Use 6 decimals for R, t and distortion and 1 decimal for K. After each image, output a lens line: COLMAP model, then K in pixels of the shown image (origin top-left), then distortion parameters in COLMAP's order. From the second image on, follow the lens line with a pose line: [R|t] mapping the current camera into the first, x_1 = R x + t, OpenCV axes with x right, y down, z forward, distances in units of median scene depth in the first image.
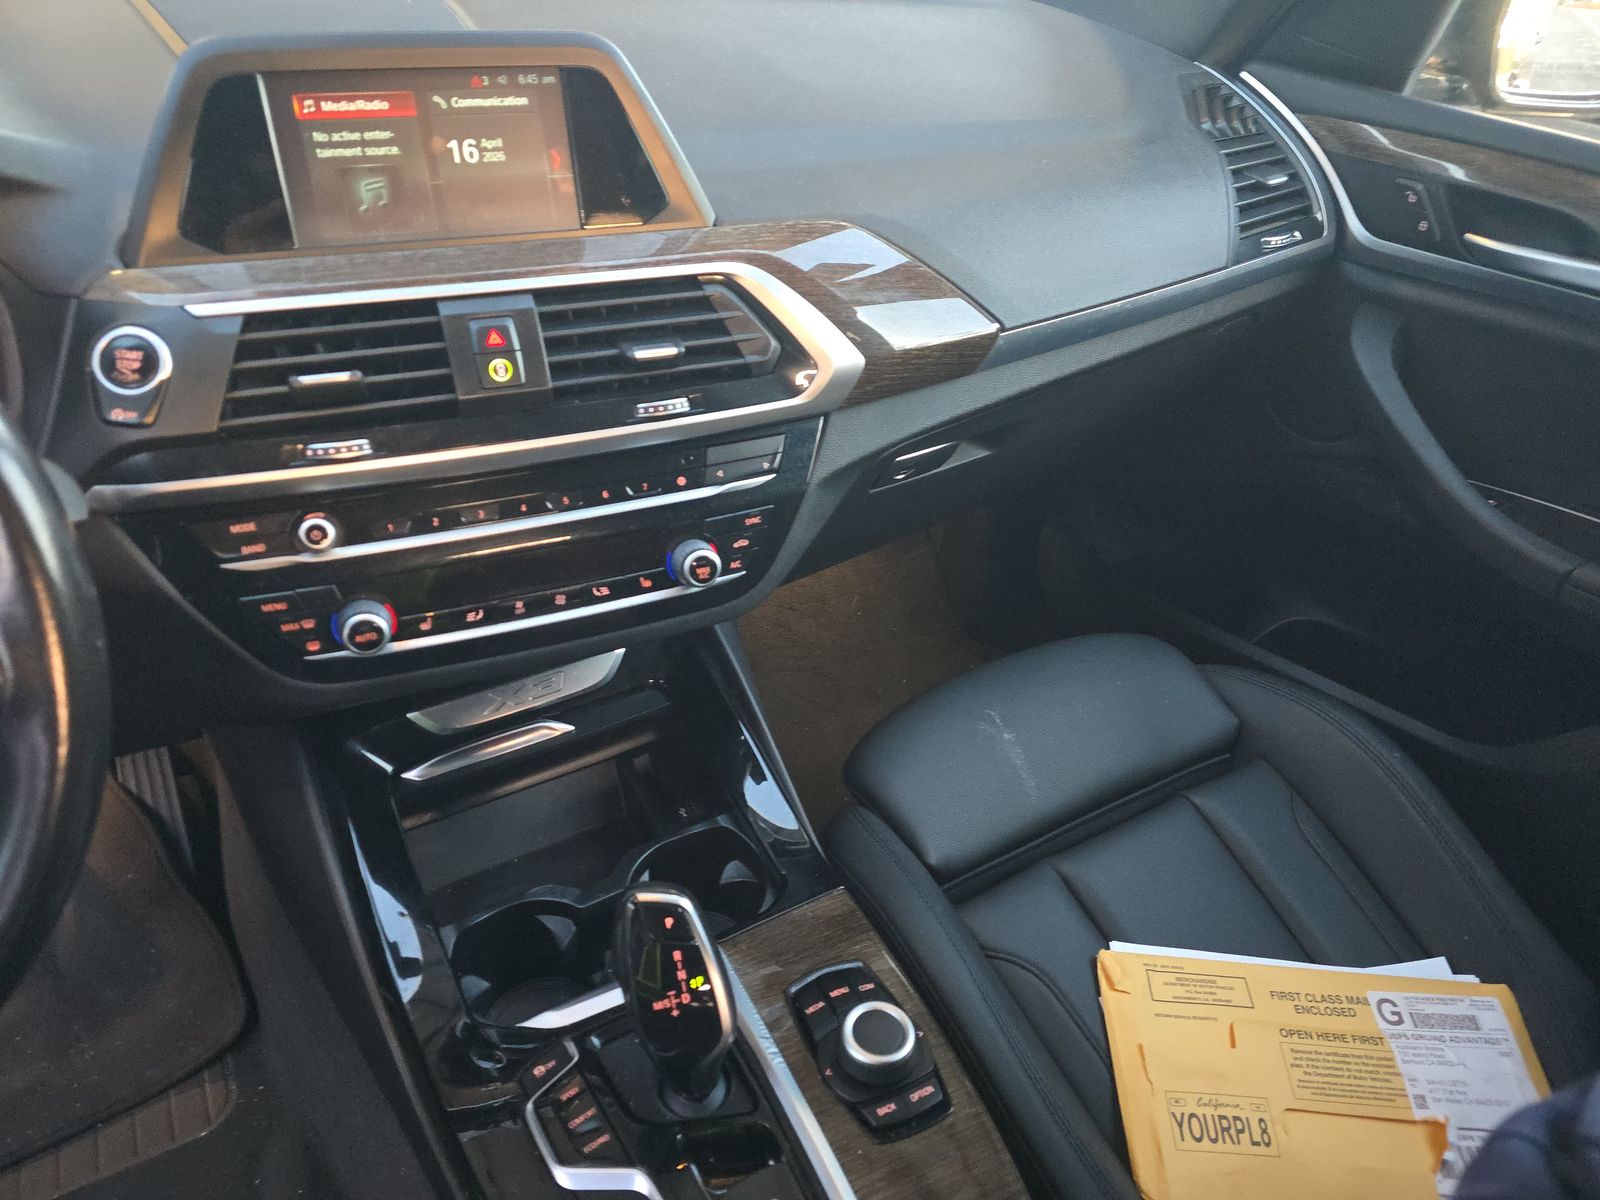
lens RADIAL K [[1093.0, 0, 800.0], [0, 1093.0, 600.0], [0, 0, 1]] dist [0.069950, -0.070193]
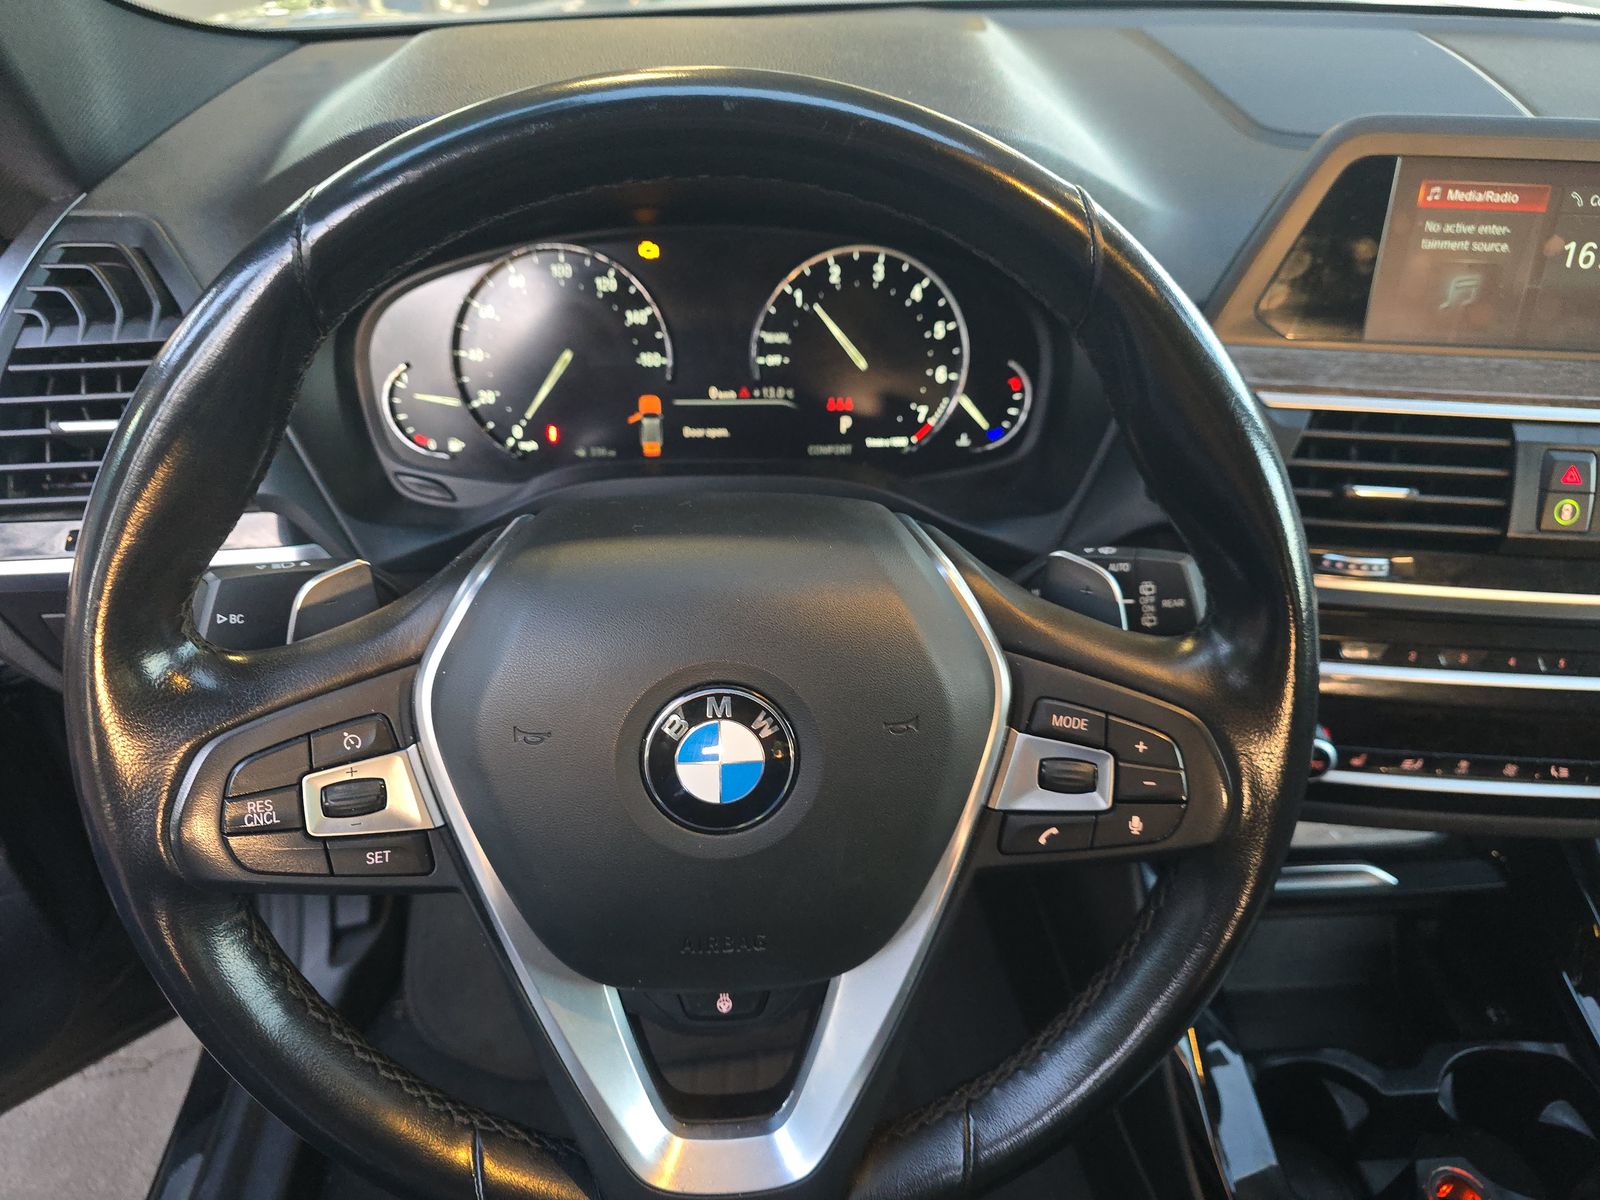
lens RADIAL K [[1093.0, 0, 800.0], [0, 1093.0, 600.0], [0, 0, 1]] dist [0.069950, -0.070193]
pose [[0.887517, 0.248770, -0.387849, -0.453885], [-0.246639, 0.967478, 0.056165, -0.045588], [0.389208, 0.045811, 0.920010, -0.020373]]
